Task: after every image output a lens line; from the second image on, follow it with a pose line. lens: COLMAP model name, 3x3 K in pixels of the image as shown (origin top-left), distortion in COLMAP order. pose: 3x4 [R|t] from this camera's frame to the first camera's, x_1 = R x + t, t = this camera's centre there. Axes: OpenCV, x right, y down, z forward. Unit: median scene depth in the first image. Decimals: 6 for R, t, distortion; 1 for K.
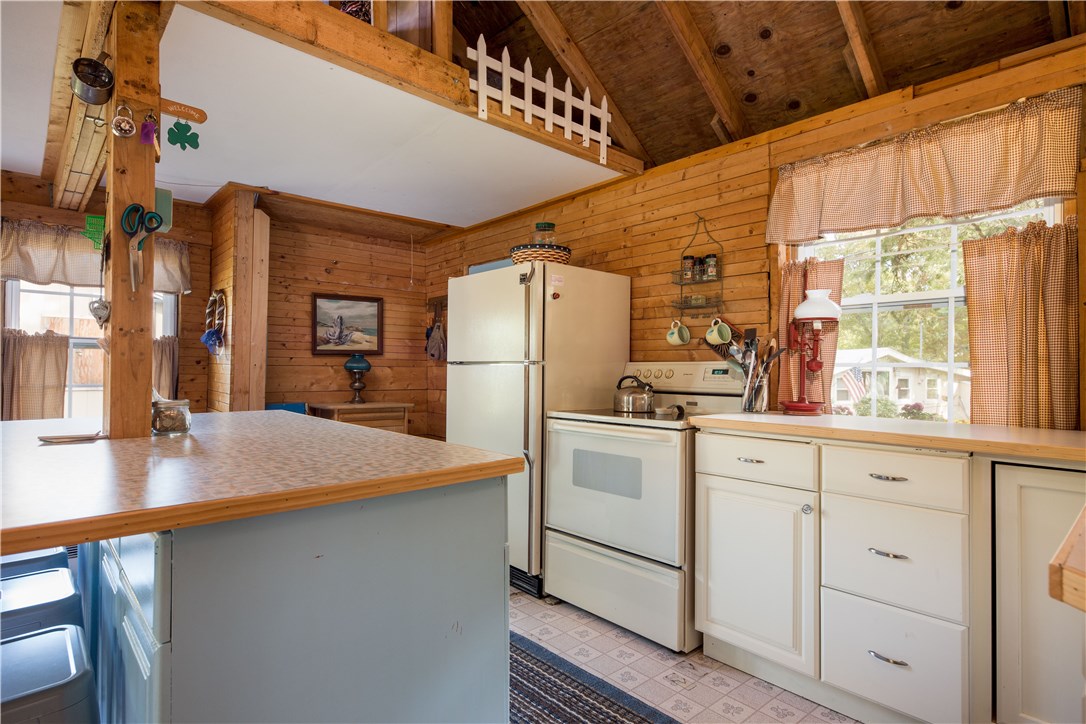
lens RADIAL K [[544.5, 0, 547.7], [0, 544.5, 364.7], [0, 0, 1]] dist [0.003836, 0.000989]
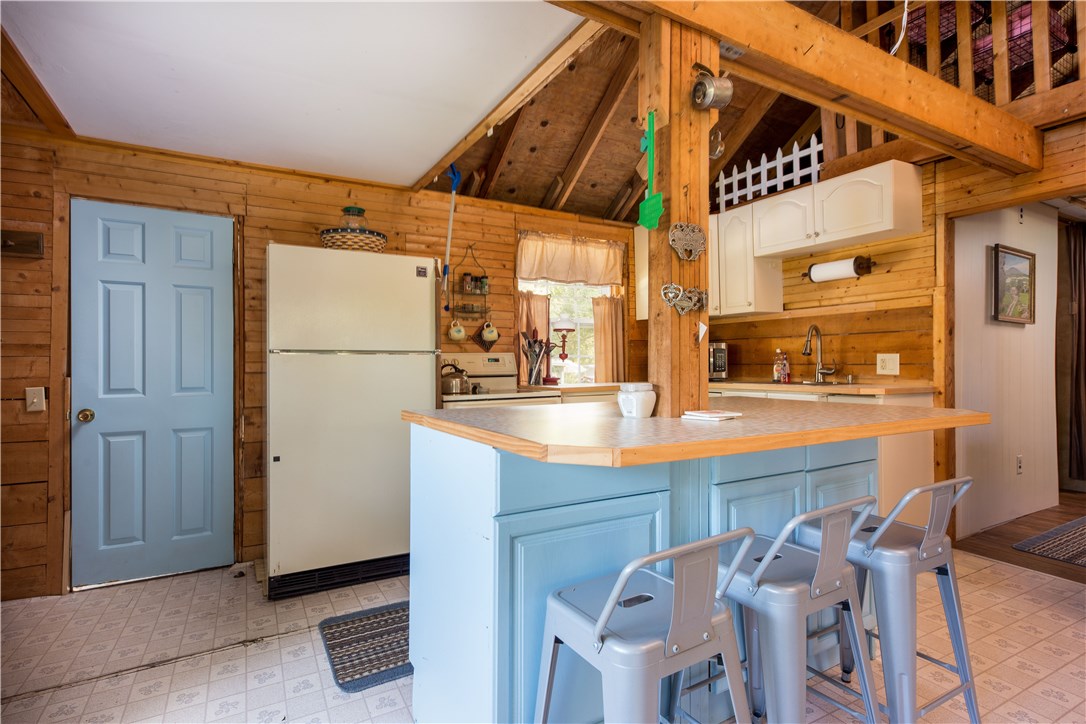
lens RADIAL K [[544.5, 0, 544.8], [0, 544.5, 357.7], [0, 0, 1]] dist [0.003836, 0.000989]
pose [[0.218400, 0.001818, 0.975858, -1.076082], [0.001190, 0.999997, -0.002129, 0.009634], [-0.975859, 0.001626, 0.218397, 0.576134]]
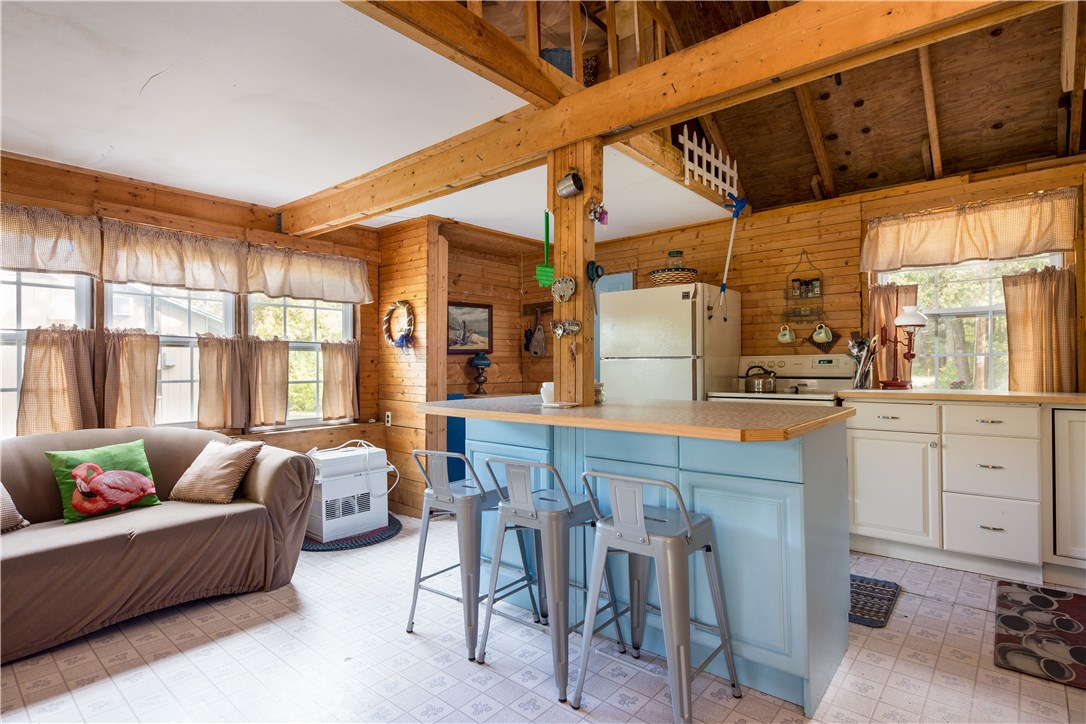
lens RADIAL K [[544.5, 0, 539.2], [0, 544.5, 364.2], [0, 0, 1]] dist [0.003836, 0.000989]
pose [[0.991850, -0.015526, 0.126460, -0.619627], [0.014719, 0.999865, 0.007314, -0.002522], [-0.126557, -0.005394, 0.991945, -0.320494]]
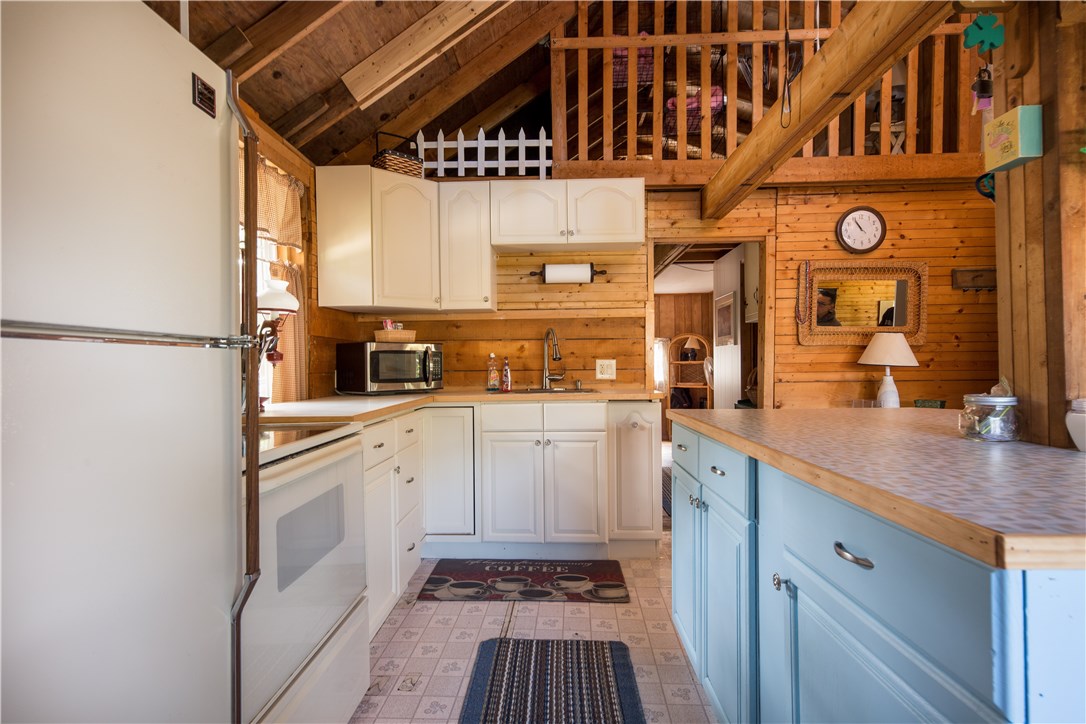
lens RADIAL K [[544.5, 0, 538.7], [0, 544.5, 364.1], [0, 0, 1]] dist [0.003836, 0.000989]
pose [[-0.710941, 0.004488, 0.703237, -0.460386], [0.000430, 0.999982, -0.005946, 0.018243], [-0.703251, -0.003925, -0.710931, 1.172237]]
